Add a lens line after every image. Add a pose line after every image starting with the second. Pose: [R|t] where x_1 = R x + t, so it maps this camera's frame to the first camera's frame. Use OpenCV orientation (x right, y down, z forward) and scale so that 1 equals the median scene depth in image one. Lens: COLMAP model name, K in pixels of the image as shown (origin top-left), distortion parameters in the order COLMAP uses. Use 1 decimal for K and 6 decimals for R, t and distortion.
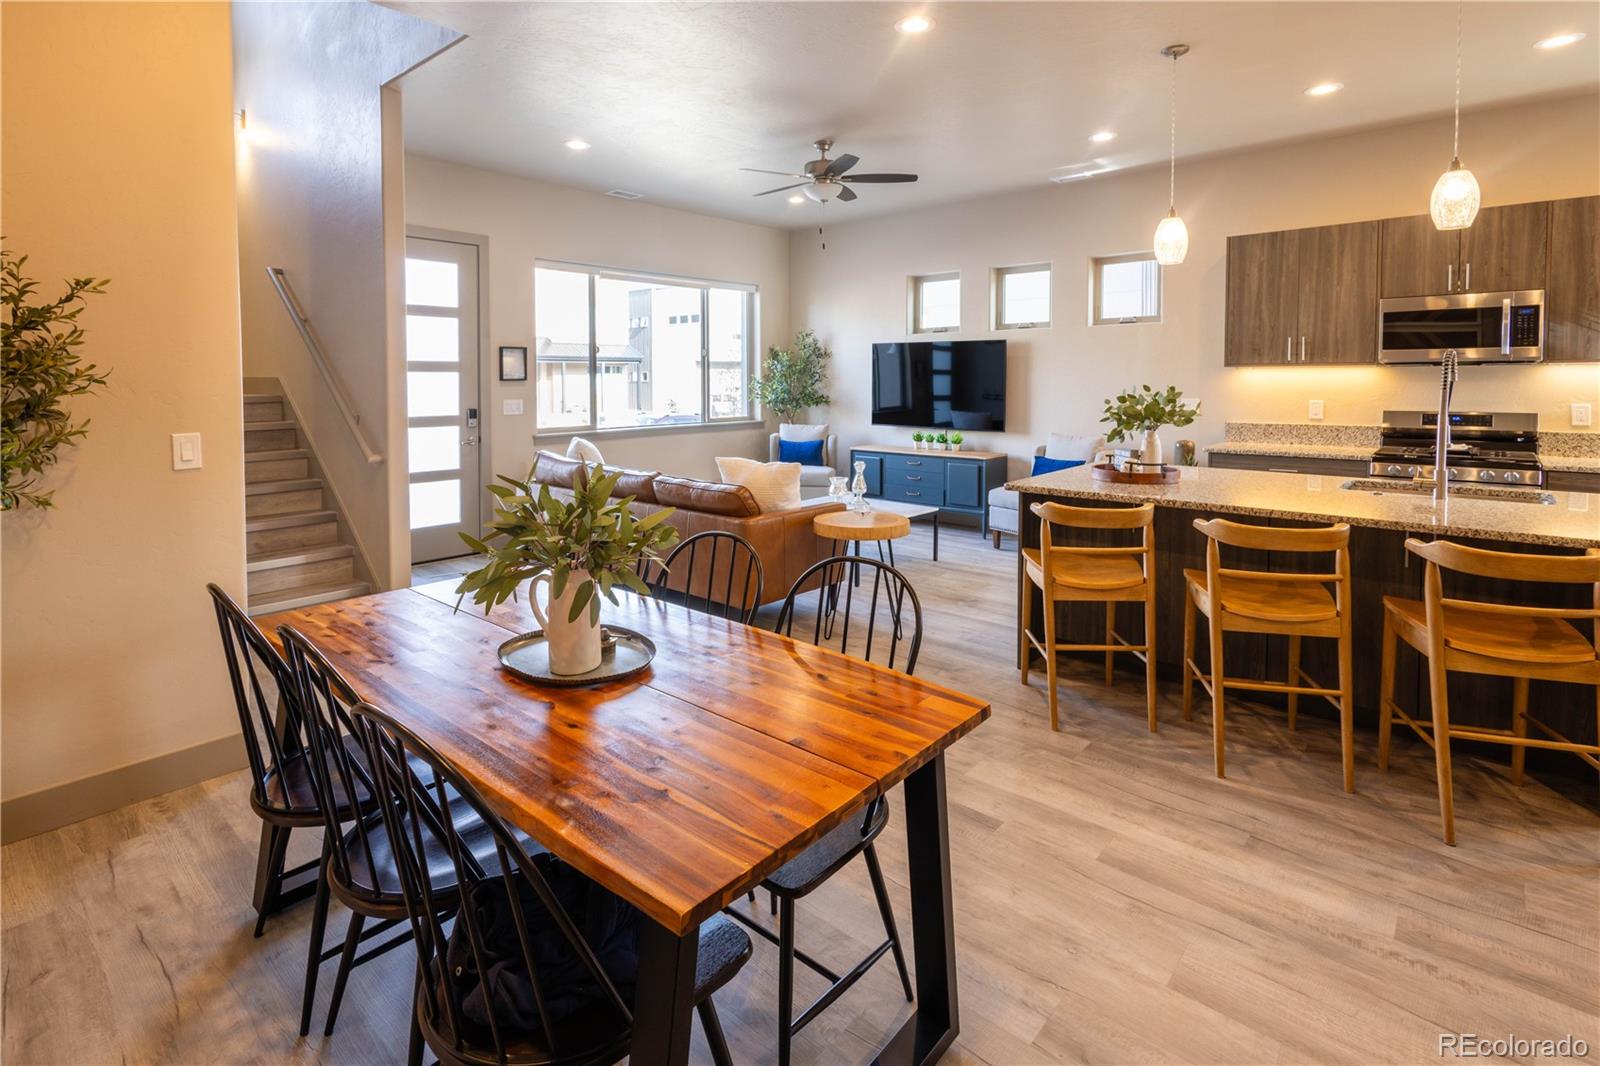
lens RADIAL K [[781.0, 0, 796.6], [0, 781.0, 403.9], [0, 0, 1]] dist [0.017890, 0.000684]
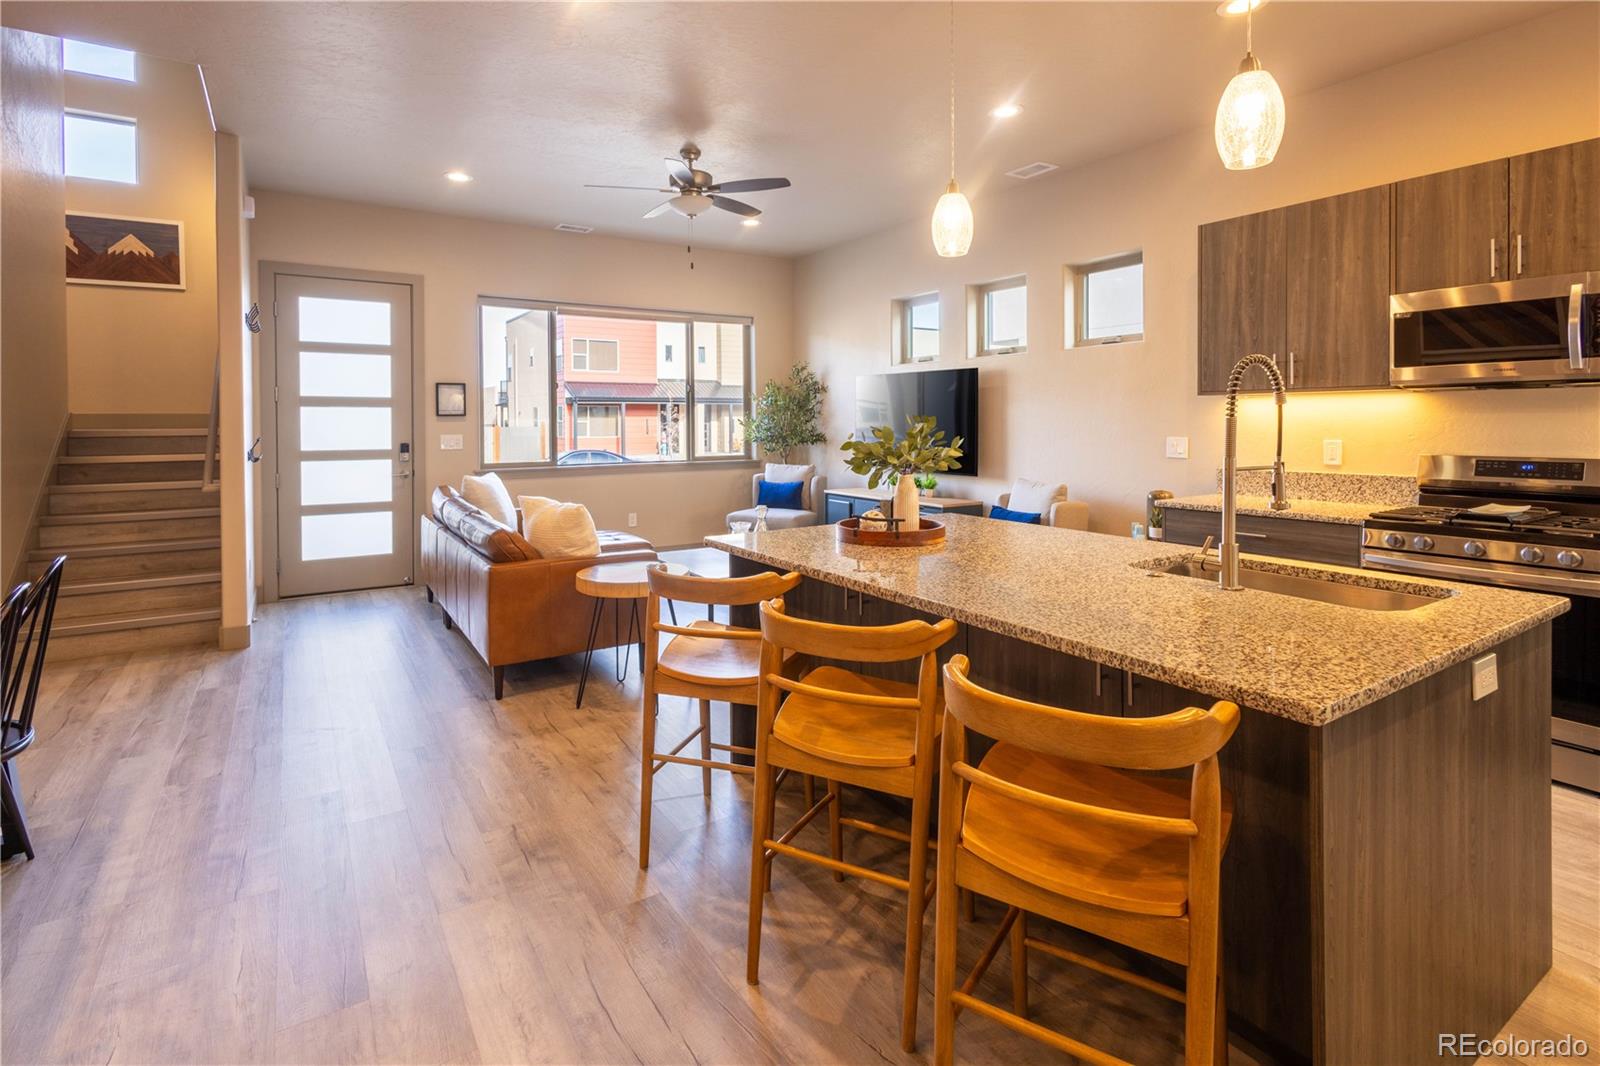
lens RADIAL K [[765.2, 0, 799.2], [0, 765.2, 427.0], [0, 0, 1]] dist [0.011030, 0.000065]
pose [[0.961663, 0.001850, -0.274229, 0.401930], [-0.008621, 0.999687, -0.023488, 0.004737], [0.274100, 0.024952, 0.961377, 0.190394]]
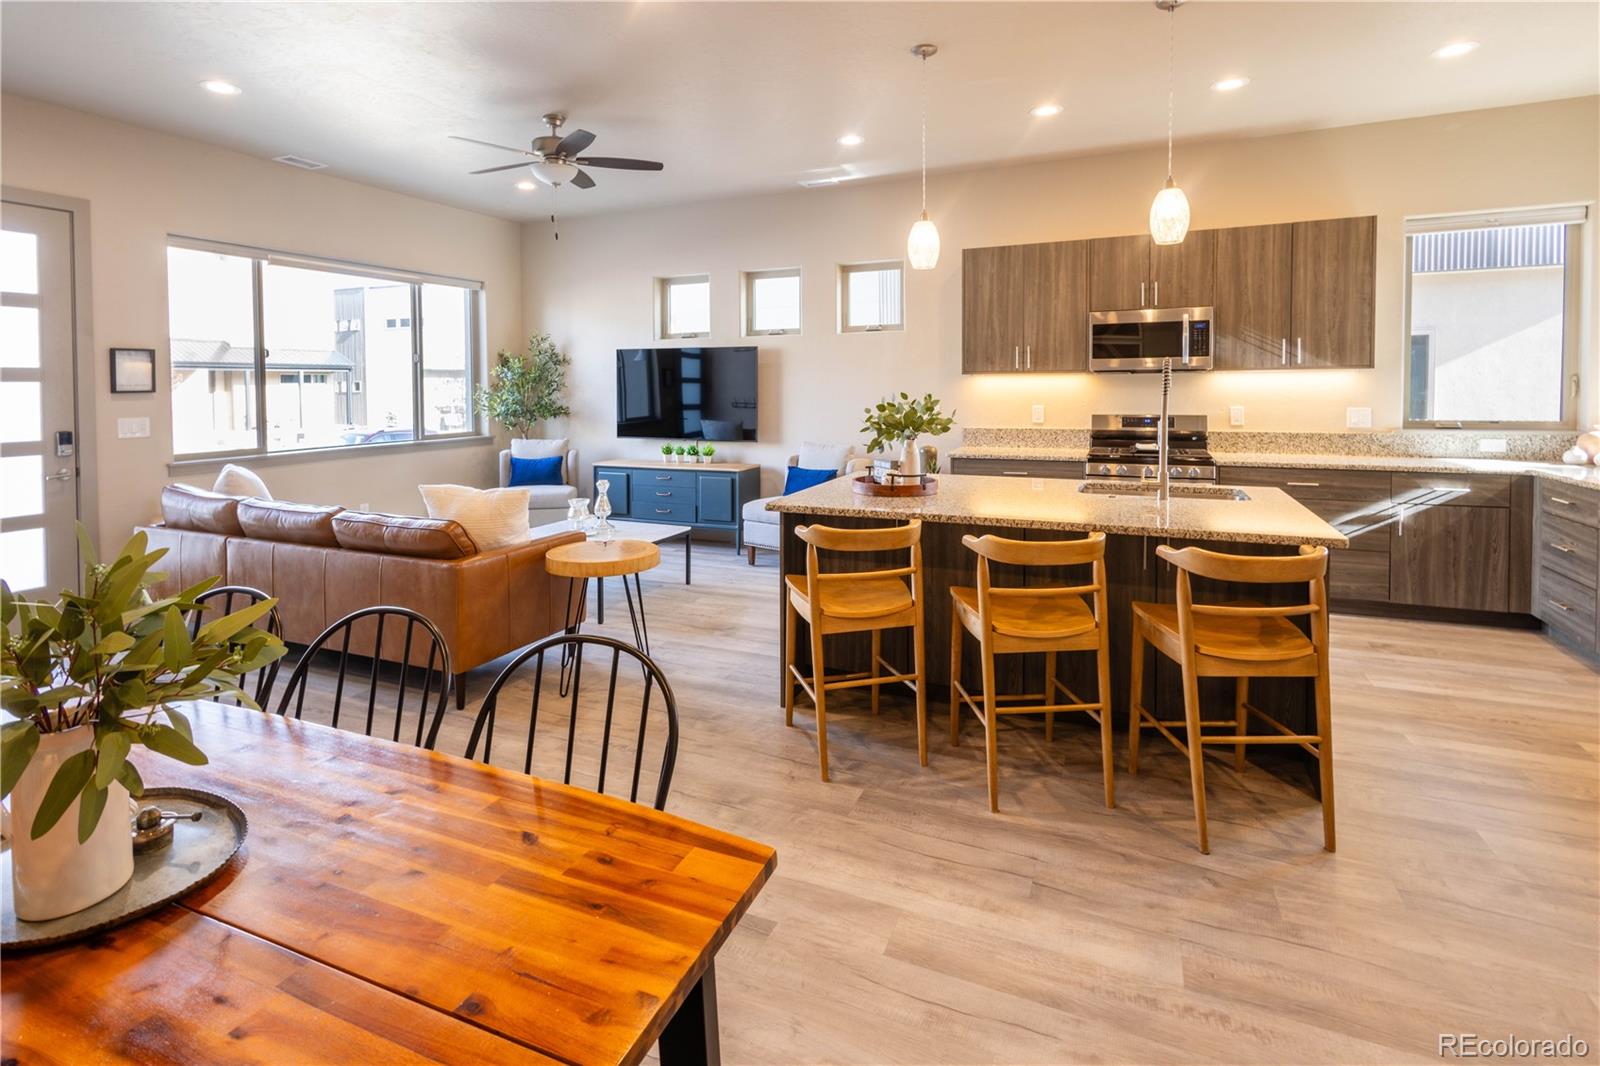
lens RADIAL K [[778.9, 0, 782.9], [0, 778.9, 404.6], [0, 0, 1]] dist [0.014344, 0.000079]
pose [[0.954608, -0.012046, 0.297622, 0.014450], [0.014991, 0.999859, -0.007614, -0.003322], [-0.297488, 0.011730, 0.954653, 0.096651]]
